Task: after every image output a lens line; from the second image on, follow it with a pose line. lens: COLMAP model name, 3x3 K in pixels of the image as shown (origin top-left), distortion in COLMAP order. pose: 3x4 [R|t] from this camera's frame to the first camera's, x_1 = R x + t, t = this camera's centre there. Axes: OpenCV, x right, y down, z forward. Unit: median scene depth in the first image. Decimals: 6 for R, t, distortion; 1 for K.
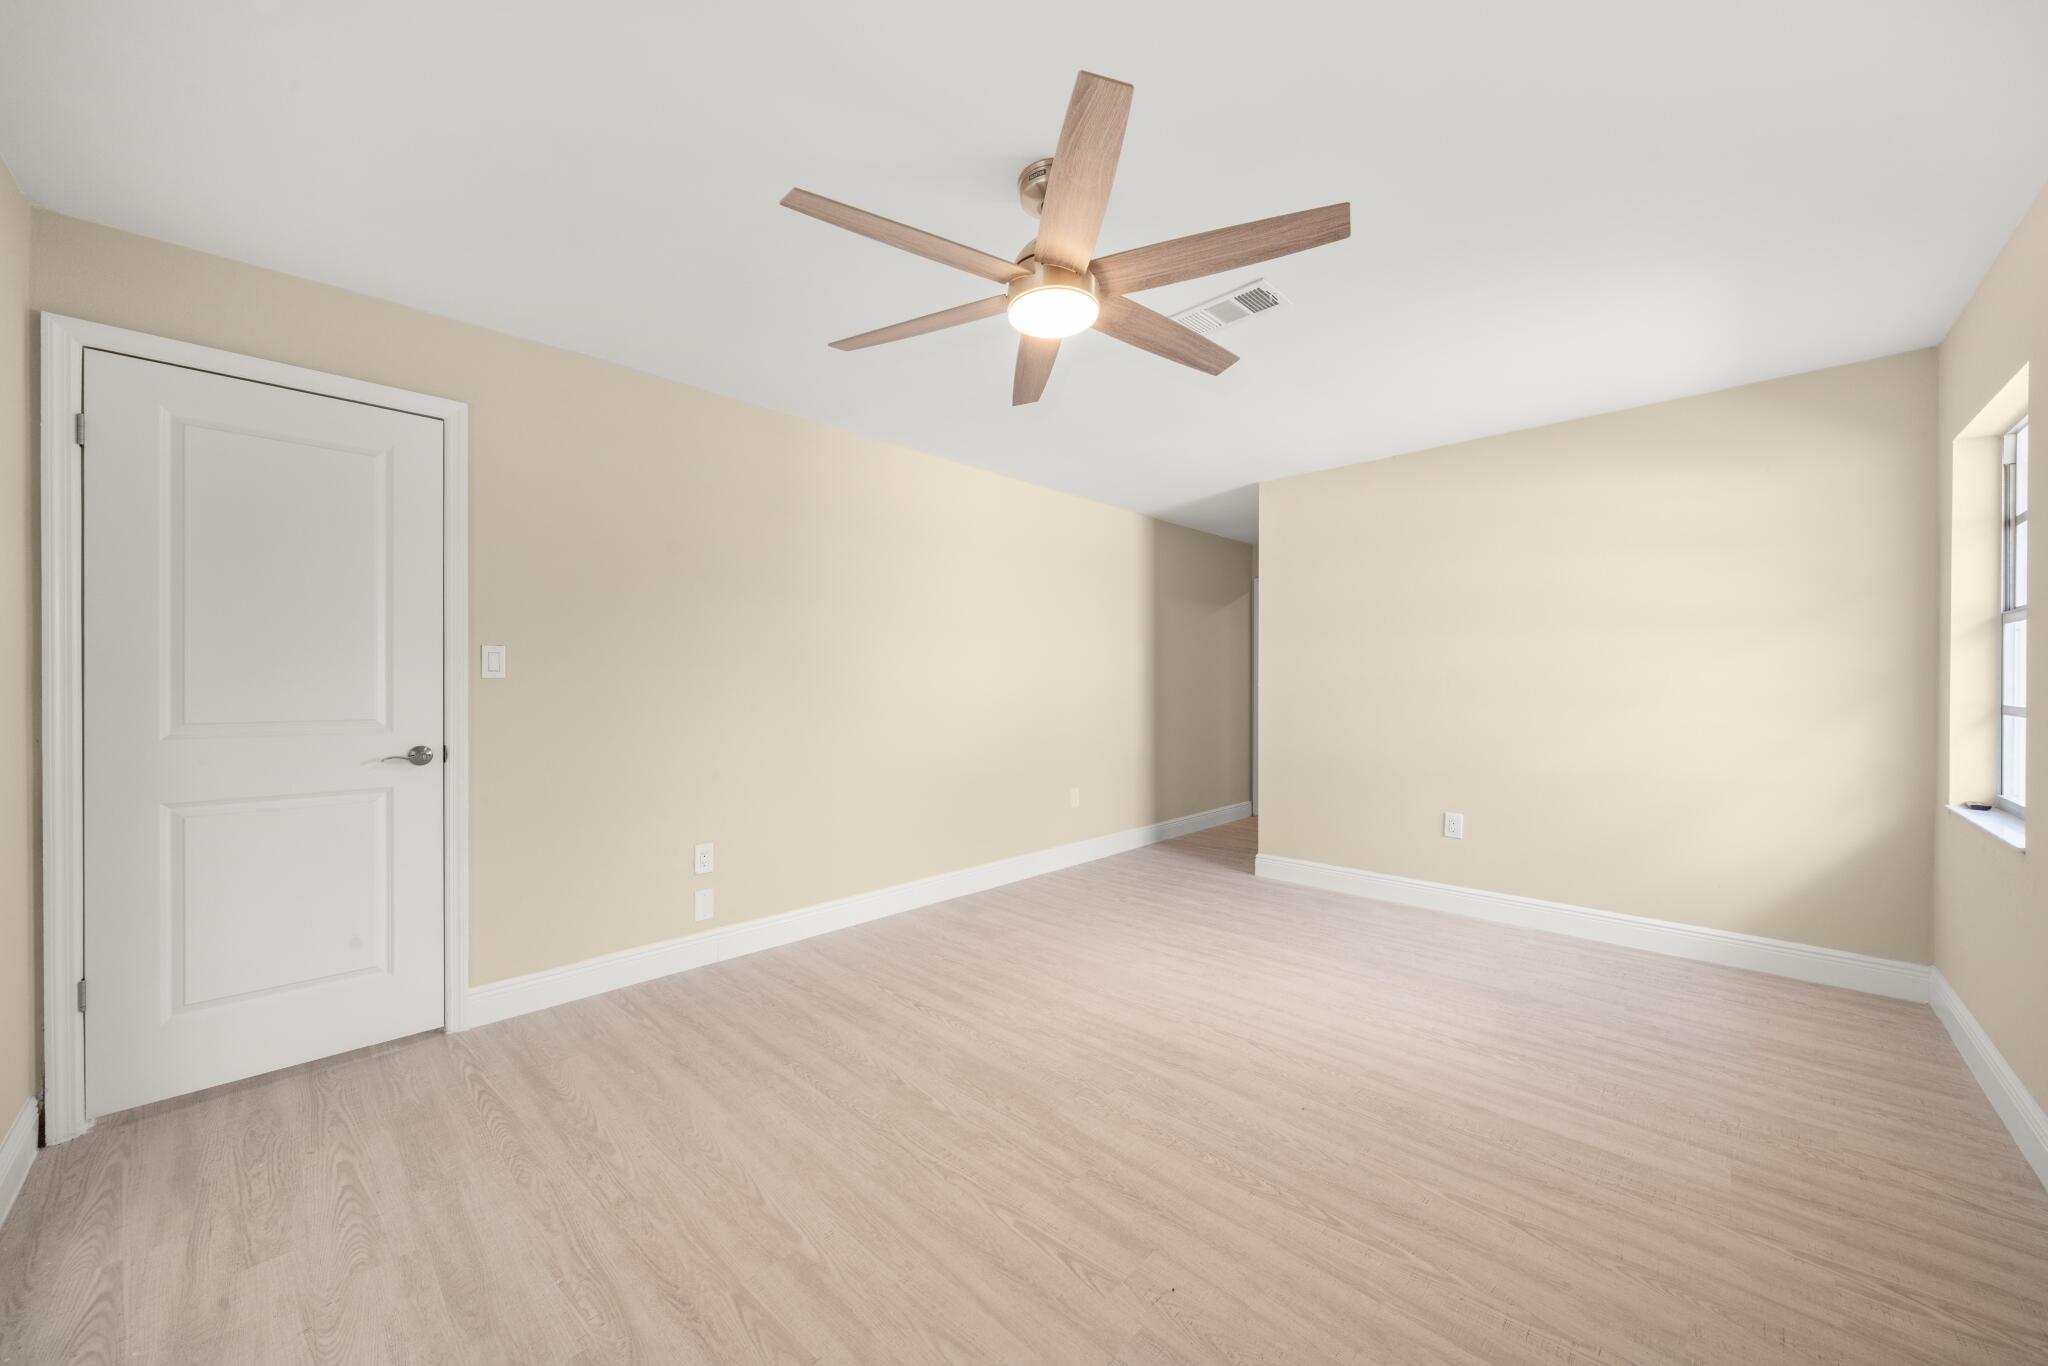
lens RADIAL K [[755.4, 0, 1024.0], [0, 755.4, 683.0], [0, 0, 1]] dist [-0.001245, -0.000423]
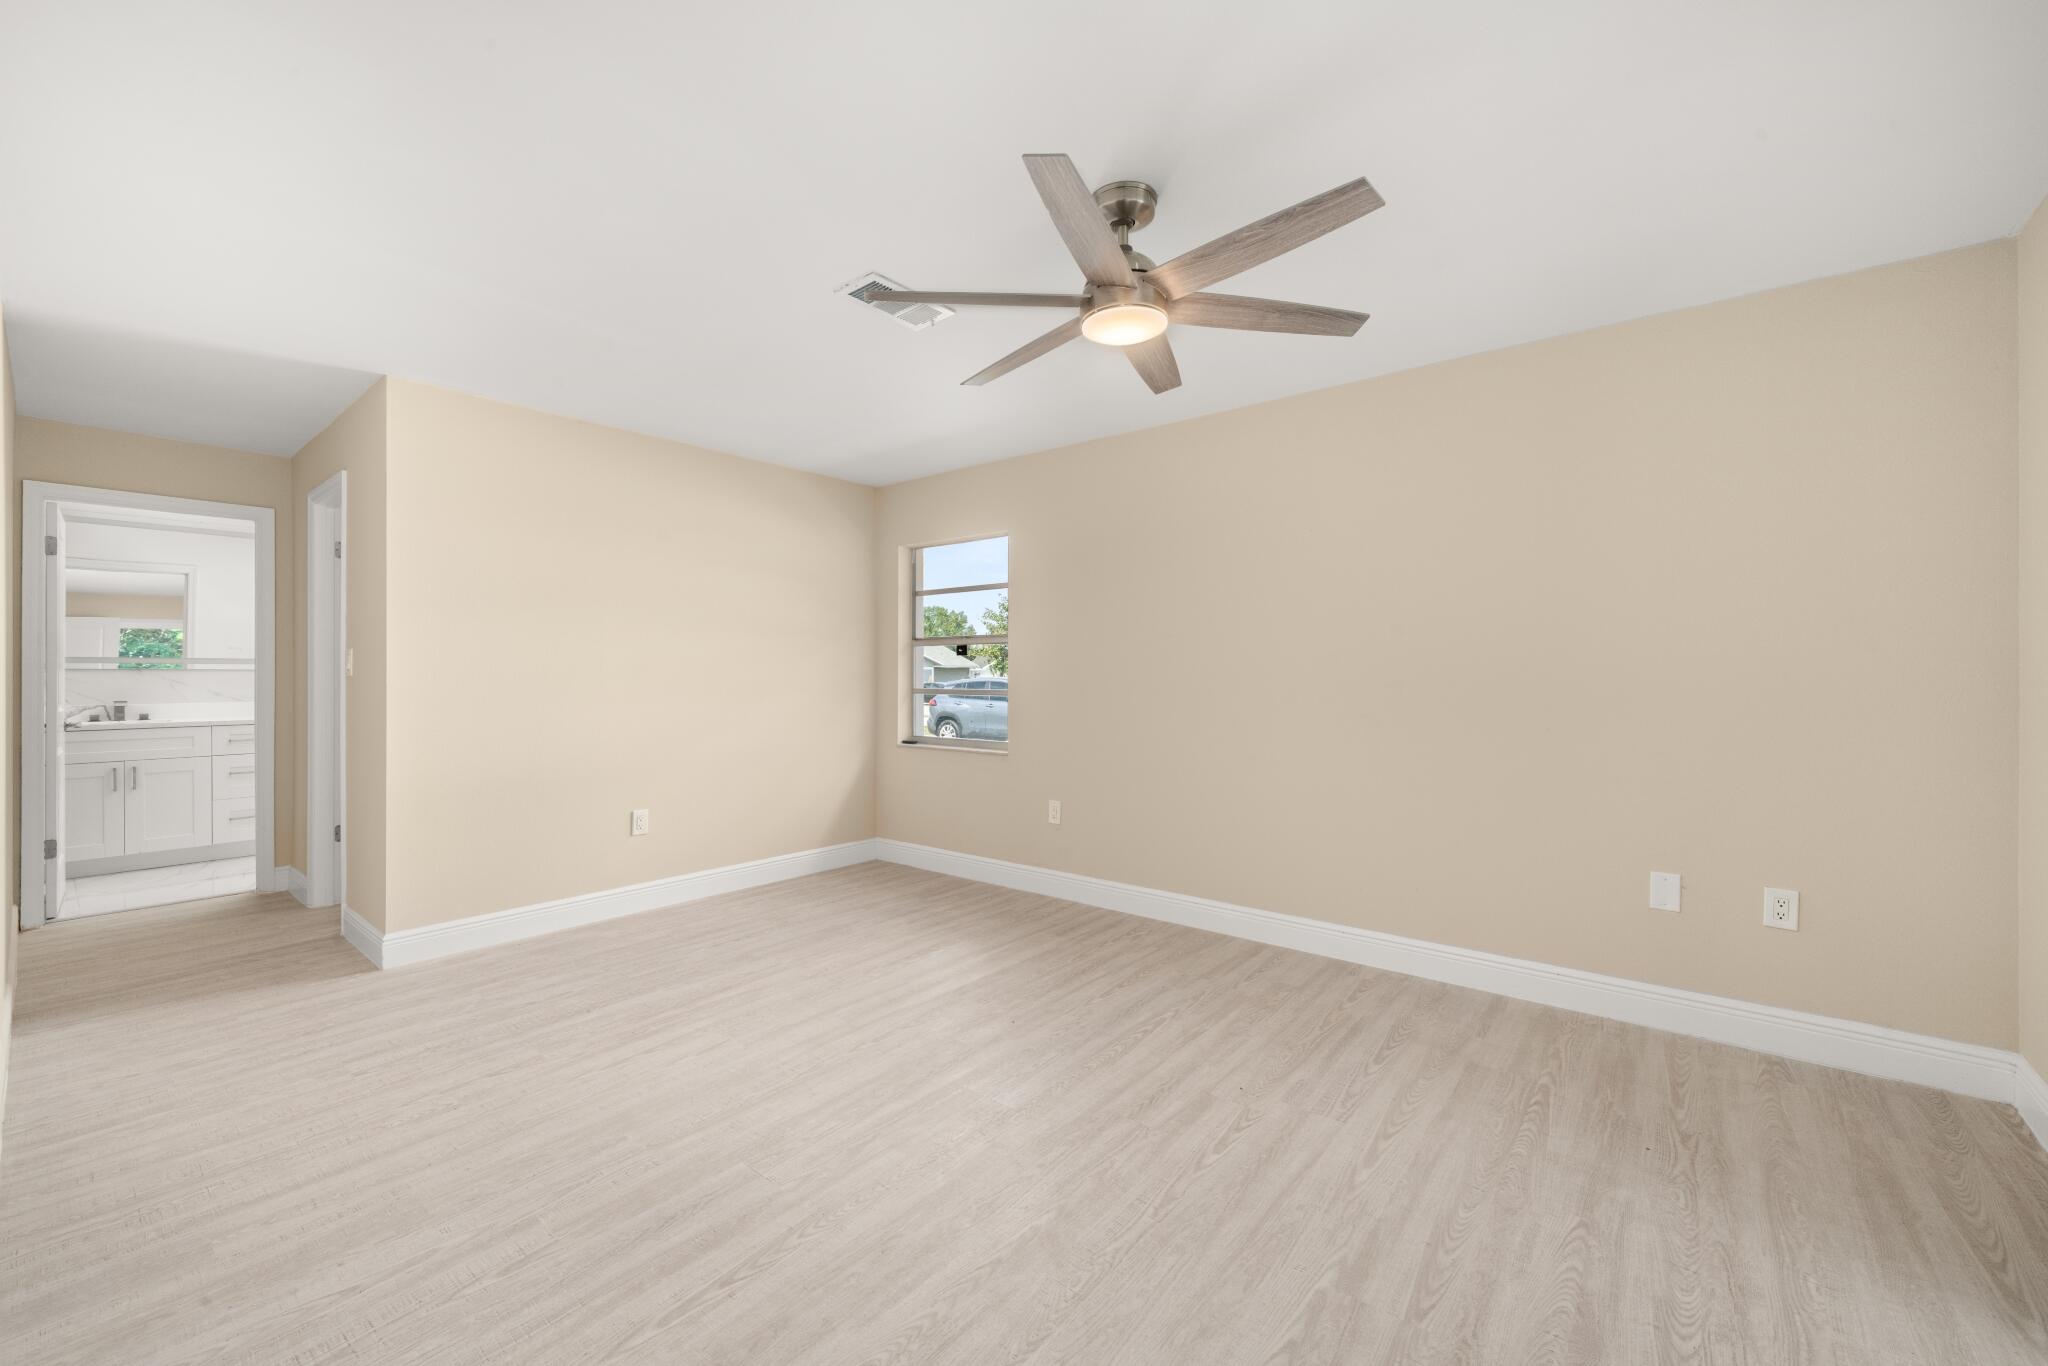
lens RADIAL K [[789.6, 0, 1033.5], [0, 789.6, 667.8], [0, 0, 1]] dist [-0.002217, 0.000526]
pose [[-0.077405, 0.012687, 0.996919, -1.007235], [0.000503, 0.999919, -0.012686, 0.004286], [-0.997000, -0.000480, -0.077405, 1.169490]]
